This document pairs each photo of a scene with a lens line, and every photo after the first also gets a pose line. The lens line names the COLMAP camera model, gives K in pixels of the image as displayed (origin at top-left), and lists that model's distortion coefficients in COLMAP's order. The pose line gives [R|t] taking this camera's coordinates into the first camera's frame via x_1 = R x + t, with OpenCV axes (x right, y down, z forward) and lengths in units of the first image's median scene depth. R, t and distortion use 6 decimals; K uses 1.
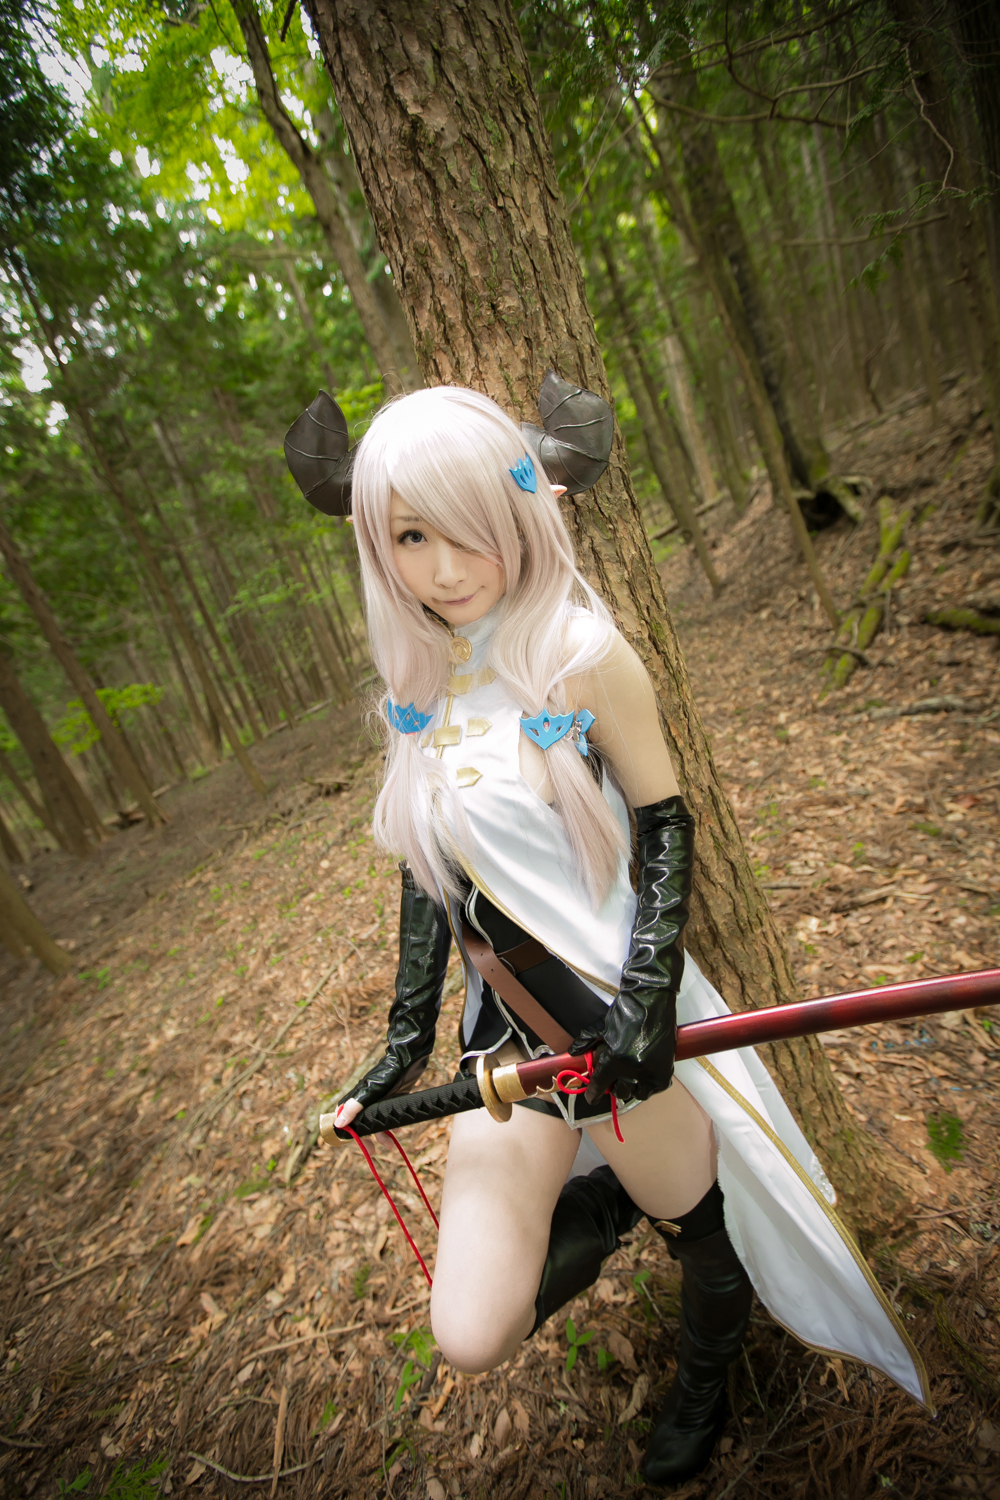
lens RADIAL K [[660.0, 0, 500.0], [0, 660.0, 750.0], [0, 0, 1]] dist [-0.030804, 0.000032]
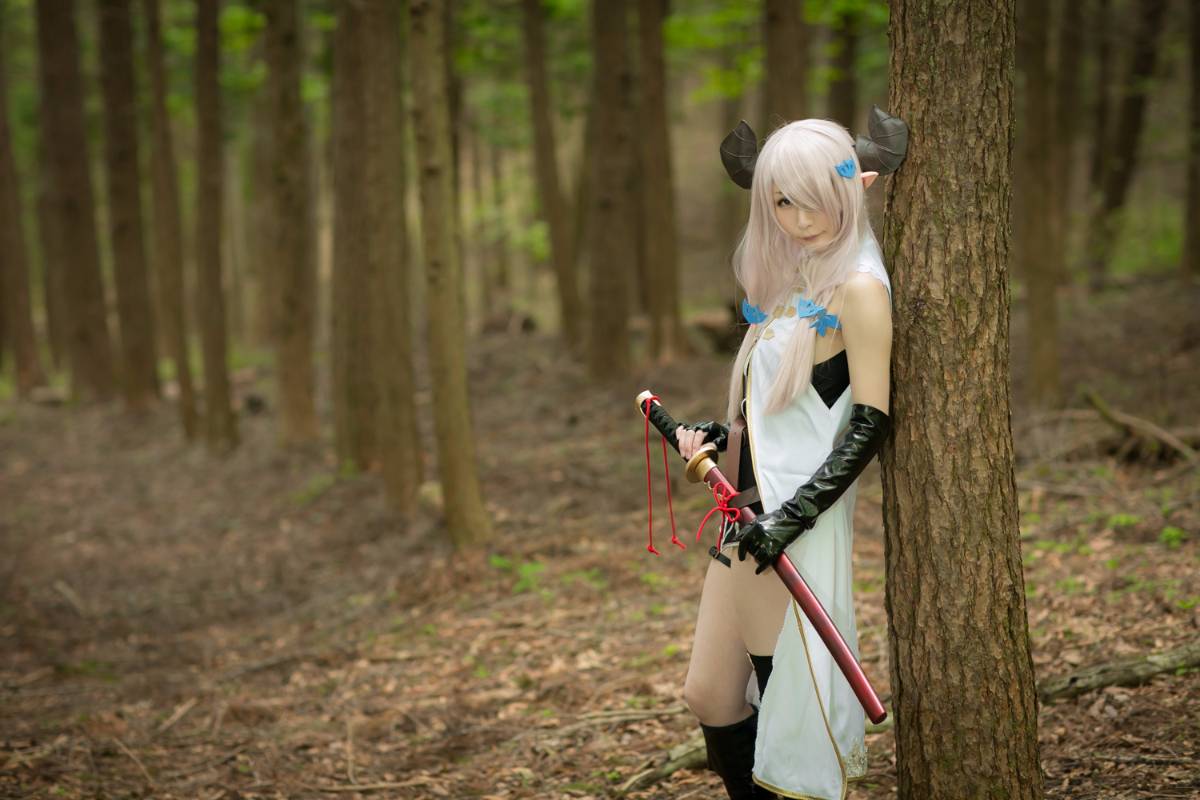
lens RADIAL K [[2817.1, 0, 600.0], [0, 2817.1, 400.0], [0, 0, 1]] dist [-0.092983, -0.354549]
pose [[0.741536, 0.402943, -0.536434, 0.883758], [-0.396360, 0.908219, 0.134303, -0.148037], [0.541316, 0.113030, 0.833187, -1.305053]]
